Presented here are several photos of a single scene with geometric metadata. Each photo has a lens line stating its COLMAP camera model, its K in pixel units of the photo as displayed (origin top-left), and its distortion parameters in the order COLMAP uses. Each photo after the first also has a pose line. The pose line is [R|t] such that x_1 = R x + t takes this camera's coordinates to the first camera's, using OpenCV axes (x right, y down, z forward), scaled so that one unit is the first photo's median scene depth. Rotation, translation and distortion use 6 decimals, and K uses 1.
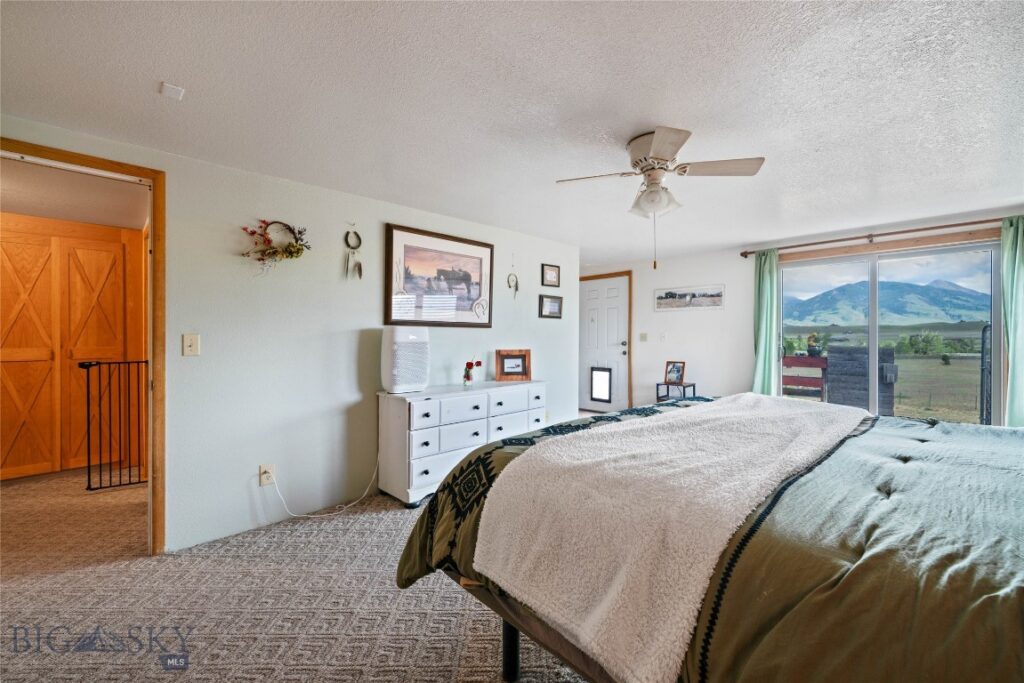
lens RADIAL K [[427.9, 0, 518.9], [0, 427.9, 341.9], [0, 0, 1]] dist [-0.000482, -0.000316]
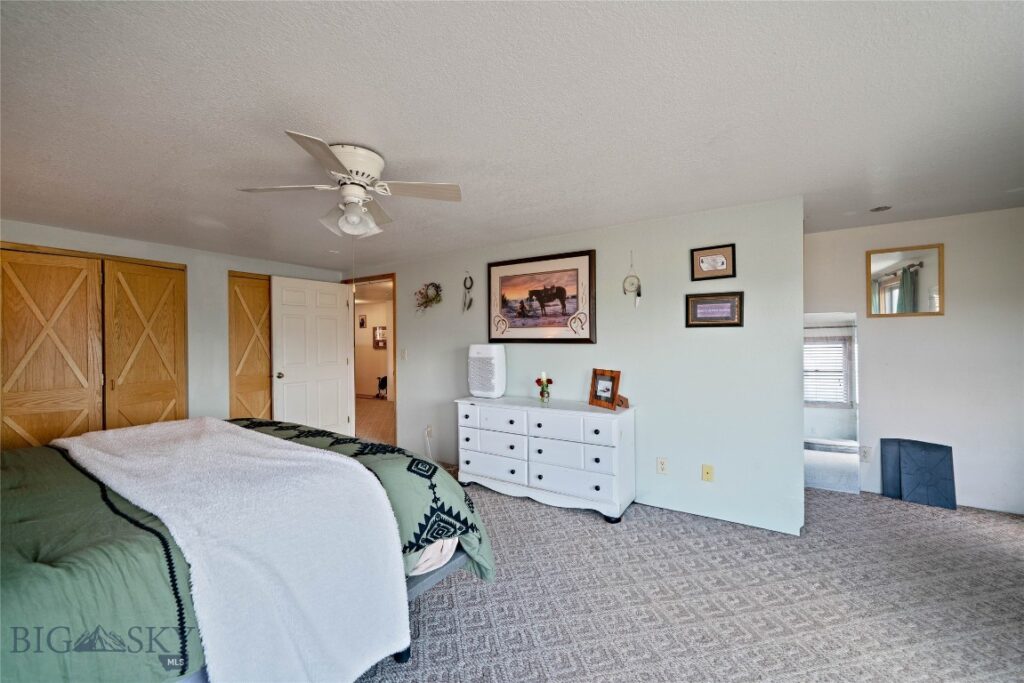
lens RADIAL K [[427.9, 0, 514.3], [0, 427.9, 339.4], [0, 0, 1]] dist [-0.000482, -0.000316]
pose [[0.204338, -0.005932, -0.978883, 0.821025], [-0.006160, 0.999954, -0.007345, -0.036015], [0.978881, 0.007530, 0.204292, 0.701275]]
